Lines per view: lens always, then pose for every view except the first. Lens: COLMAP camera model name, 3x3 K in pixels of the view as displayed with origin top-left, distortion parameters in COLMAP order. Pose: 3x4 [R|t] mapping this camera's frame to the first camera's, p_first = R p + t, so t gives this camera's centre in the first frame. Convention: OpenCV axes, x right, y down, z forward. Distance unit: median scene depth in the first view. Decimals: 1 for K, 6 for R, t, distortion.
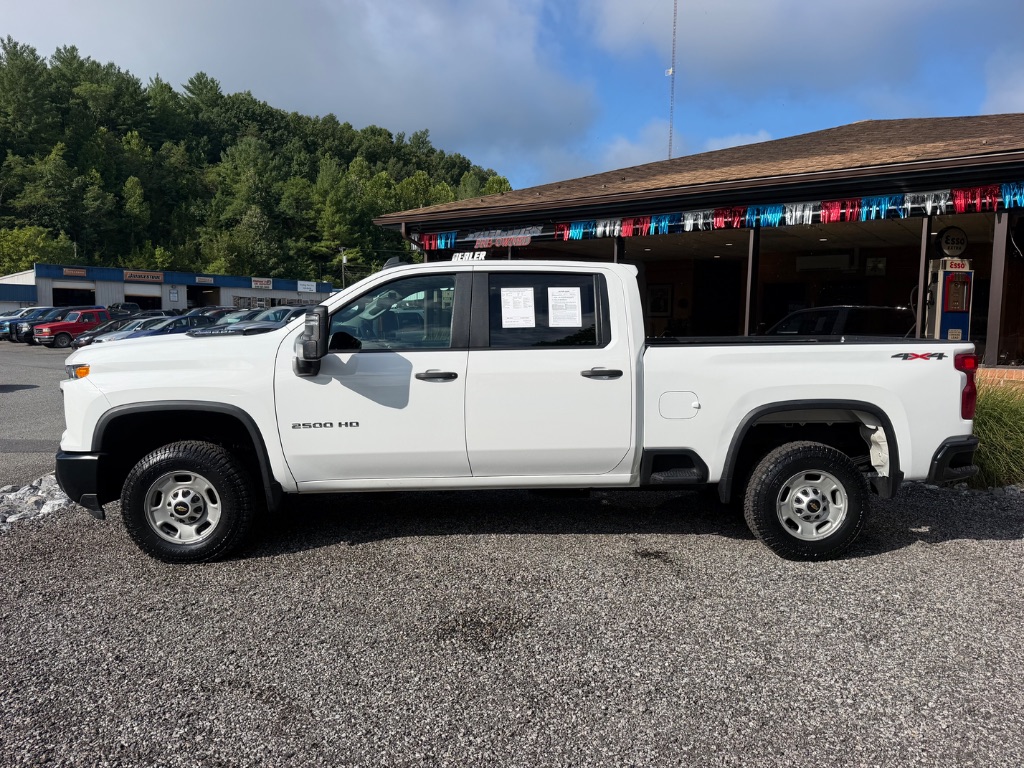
lens RADIAL K [[762.4, 0, 505.4], [0, 762.4, 398.9], [0, 0, 1]] dist [0.008922, -0.006572]
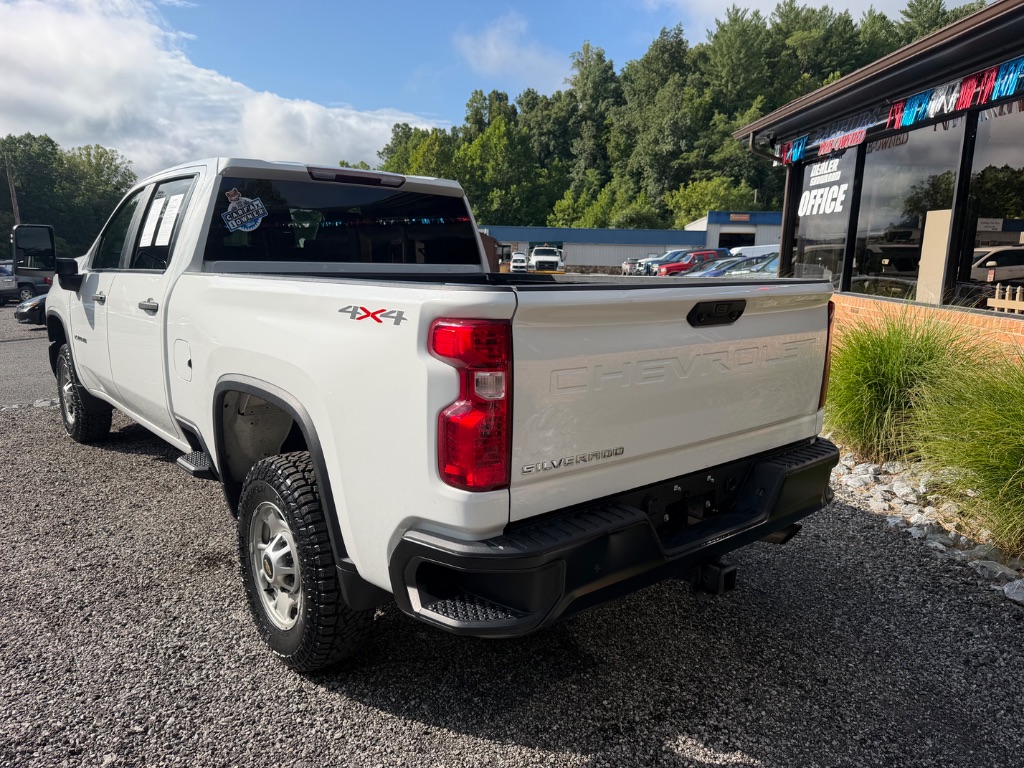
lens RADIAL K [[757.3, 0, 512.0], [0, 757.3, 384.0], [0, 0, 1]] dist [0.001044, -0.005110]
pose [[0.605324, 0.136091, -0.784259, 0.094609], [-0.095343, 0.990579, 0.098304, -0.006818], [0.790249, 0.015268, 0.612596, 0.083965]]
